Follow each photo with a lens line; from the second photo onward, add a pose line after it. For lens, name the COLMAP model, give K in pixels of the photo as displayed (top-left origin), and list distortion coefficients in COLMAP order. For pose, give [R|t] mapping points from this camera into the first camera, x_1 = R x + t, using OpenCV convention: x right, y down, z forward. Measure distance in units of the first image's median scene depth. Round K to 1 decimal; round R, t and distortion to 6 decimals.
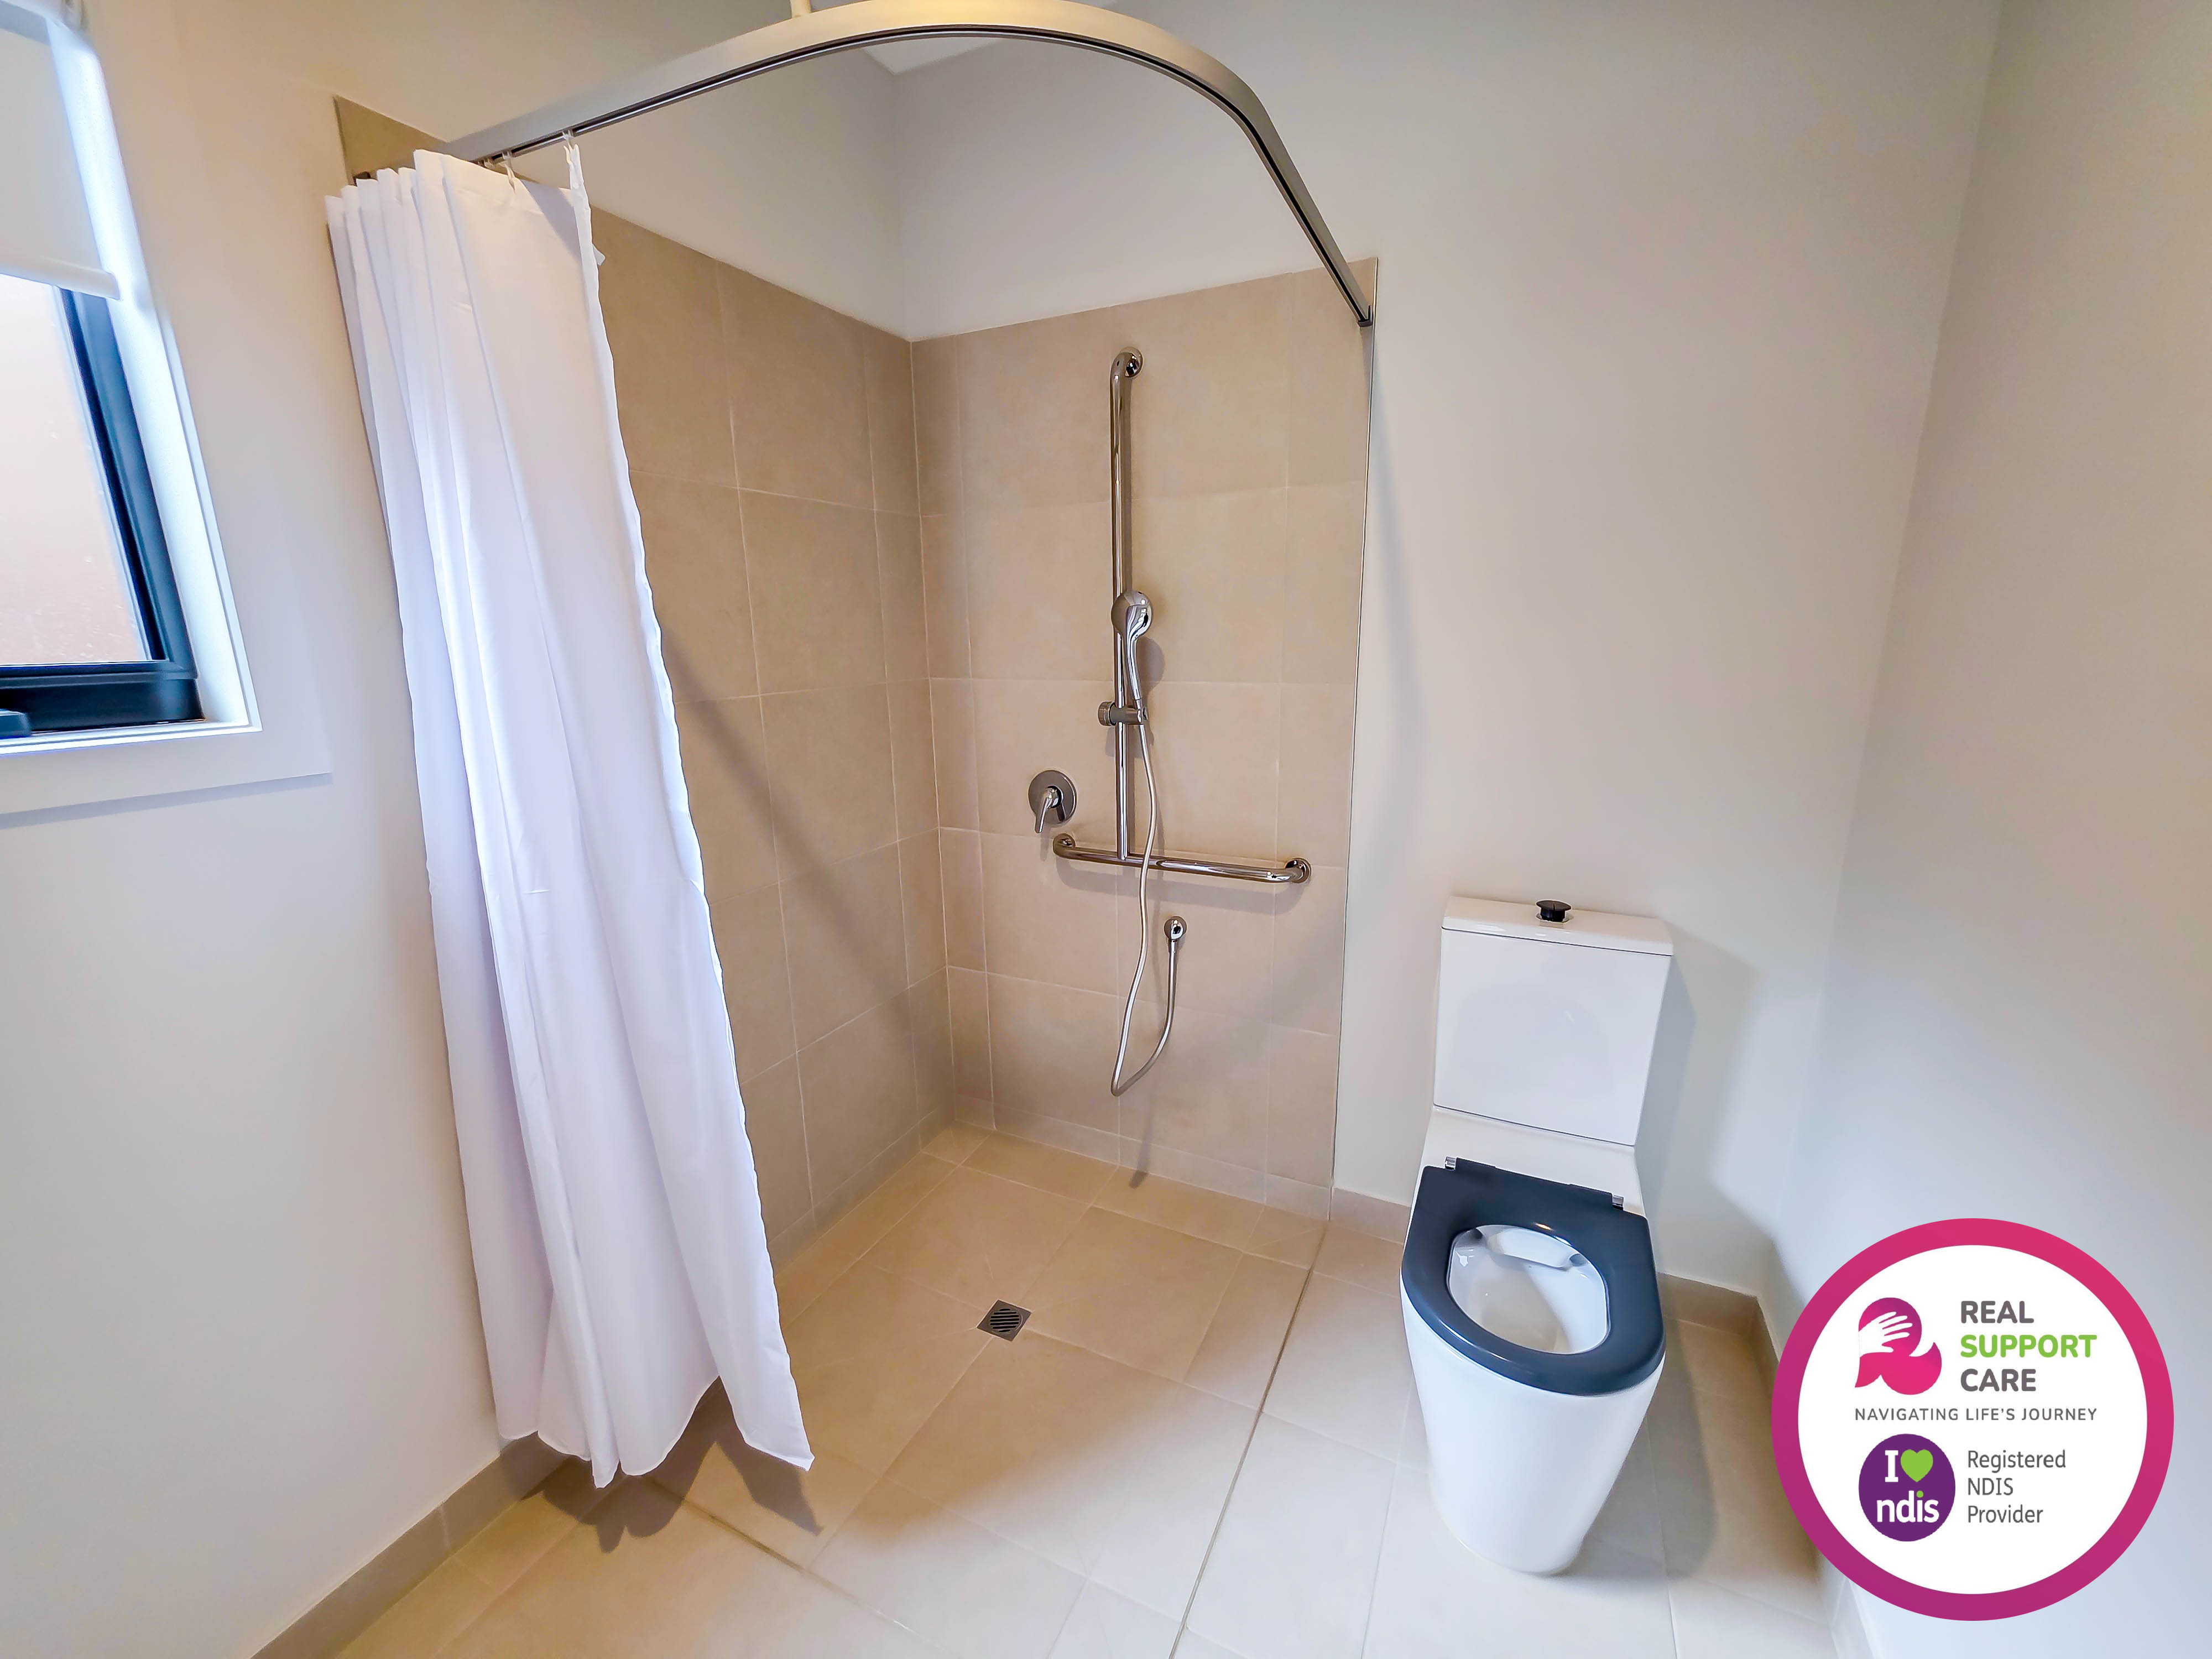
lens RADIAL K [[888.9, 0, 1111.1], [0, 888.9, 828.3], [0, 0, 1]] dist [0.000721, -0.000114]
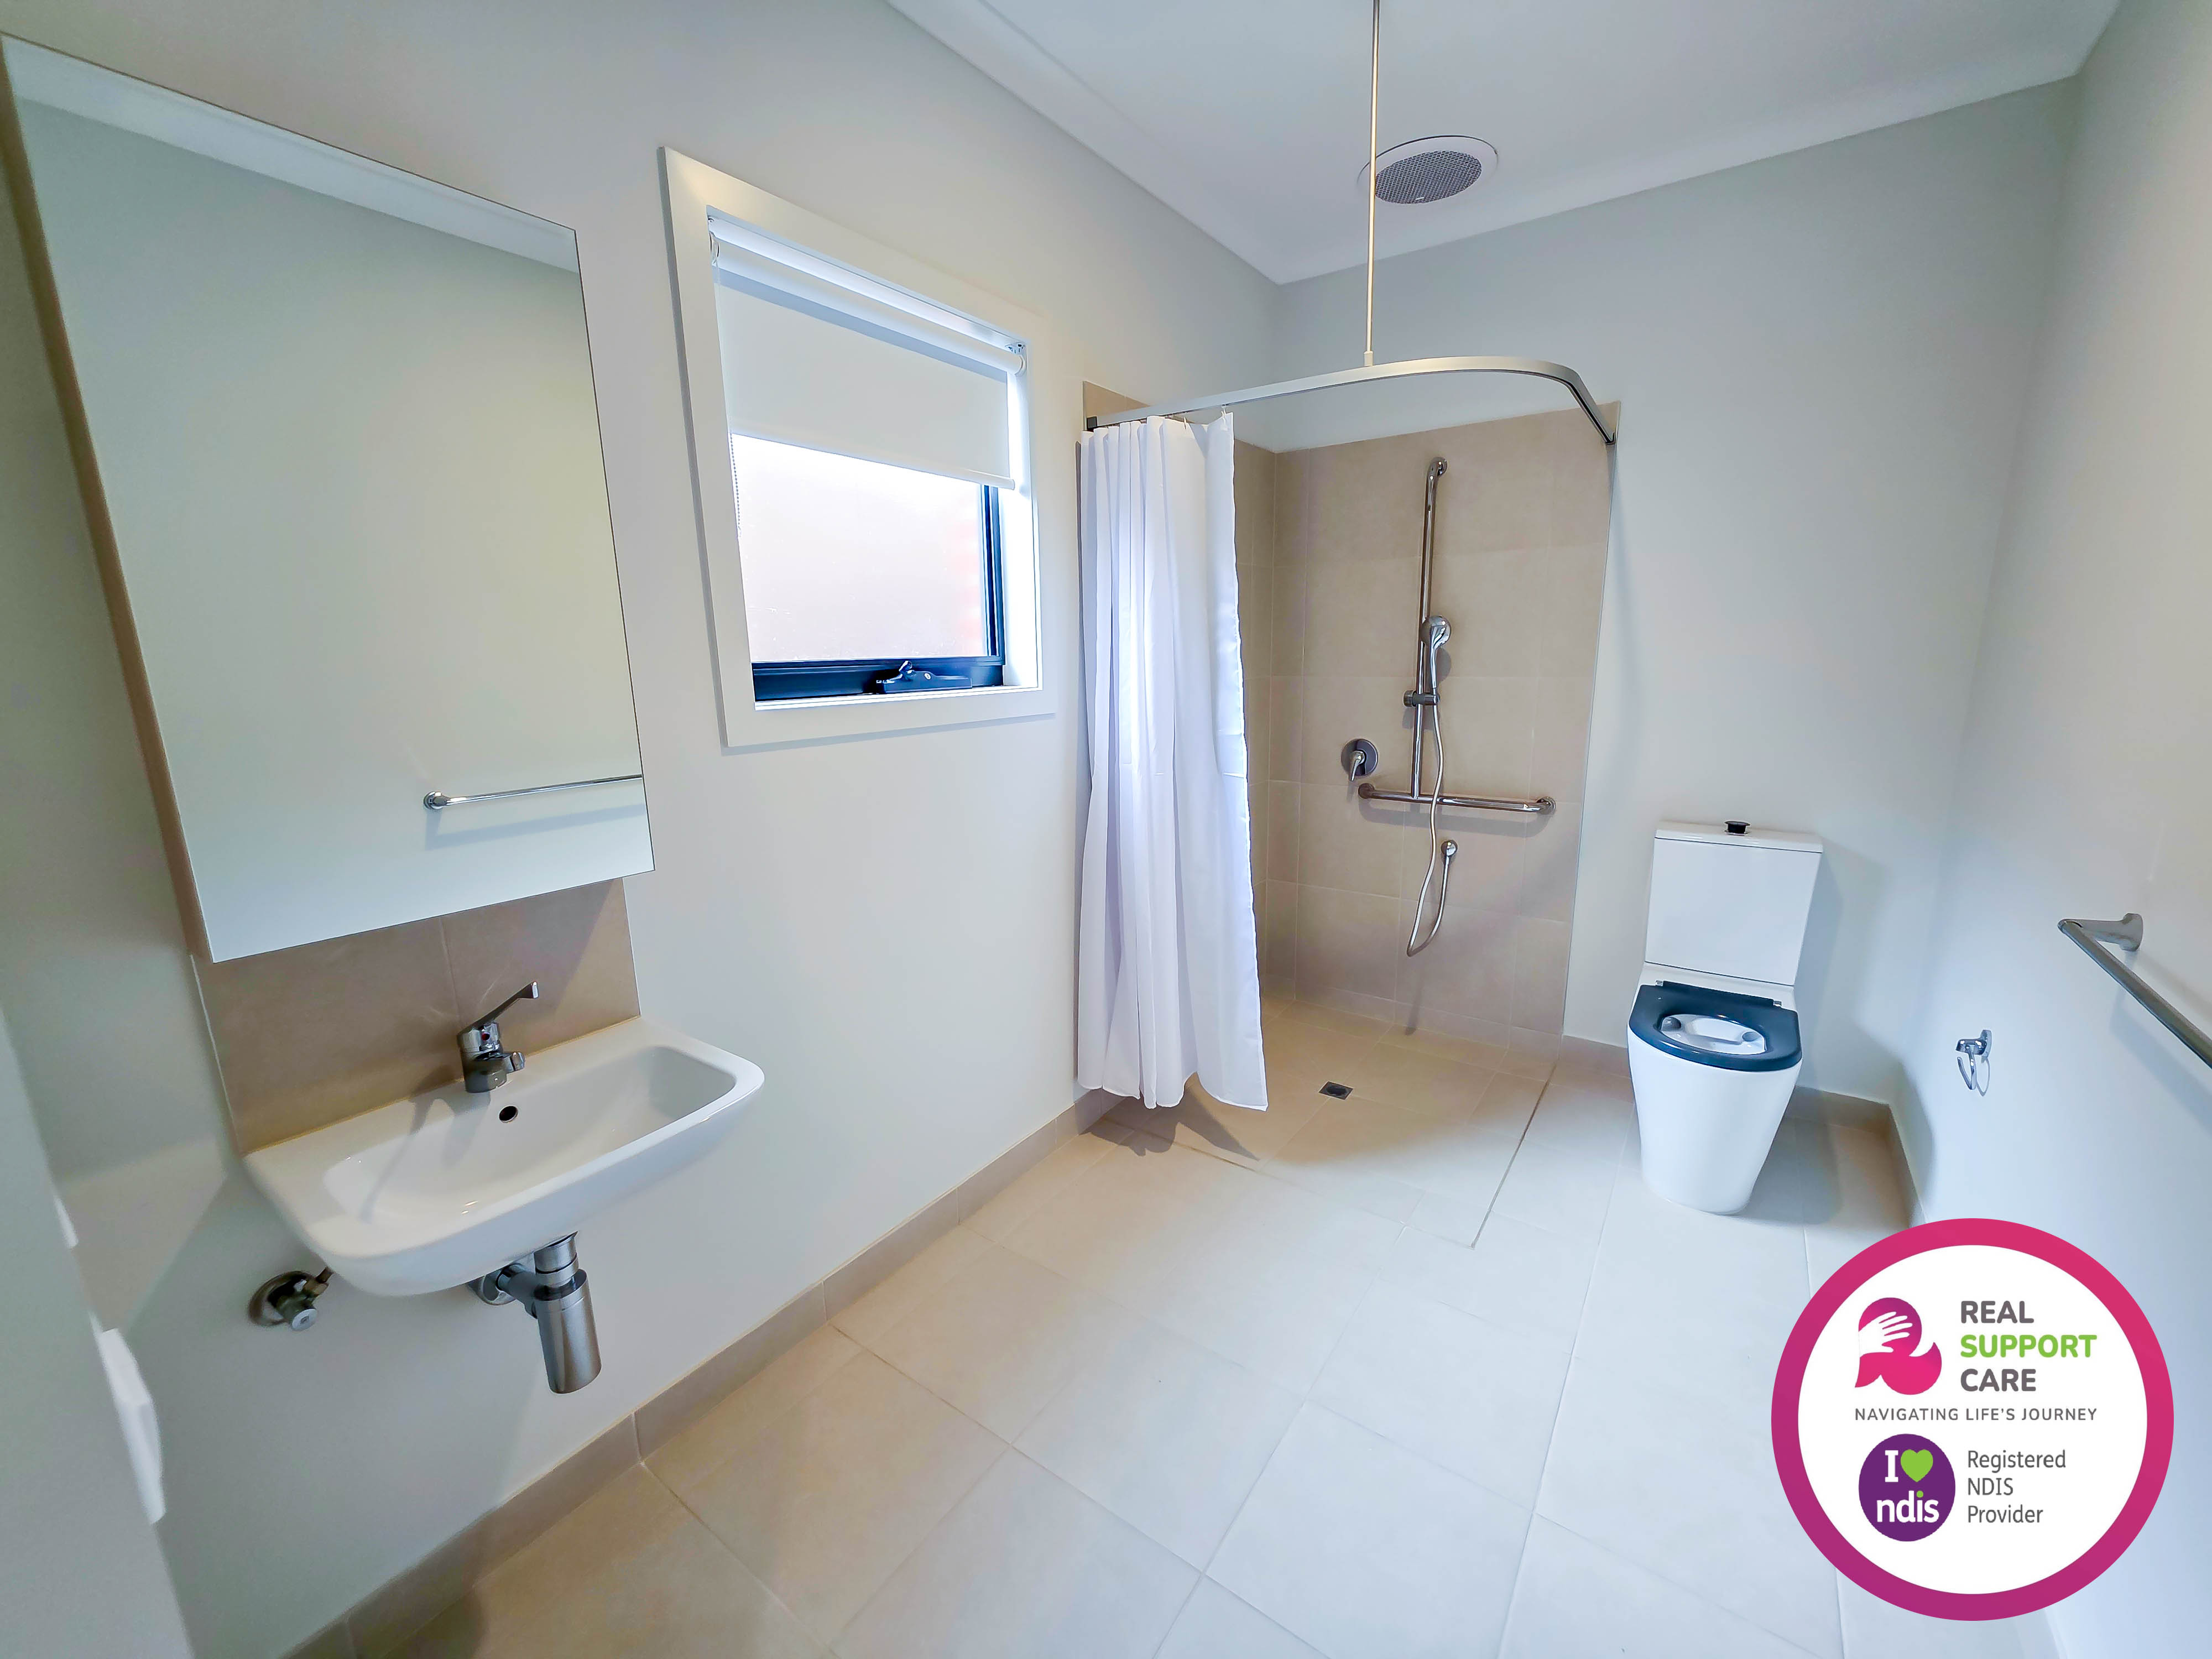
lens RADIAL K [[884.1, 0, 1109.9], [0, 884.1, 829.4], [0, 0, 1]] dist [0.000294, 0.000130]
pose [[0.985500, 0.030014, -0.166999, -0.264110], [-0.033704, 0.999245, -0.019305, 0.145922], [0.166294, 0.024653, 0.985768, -0.578155]]
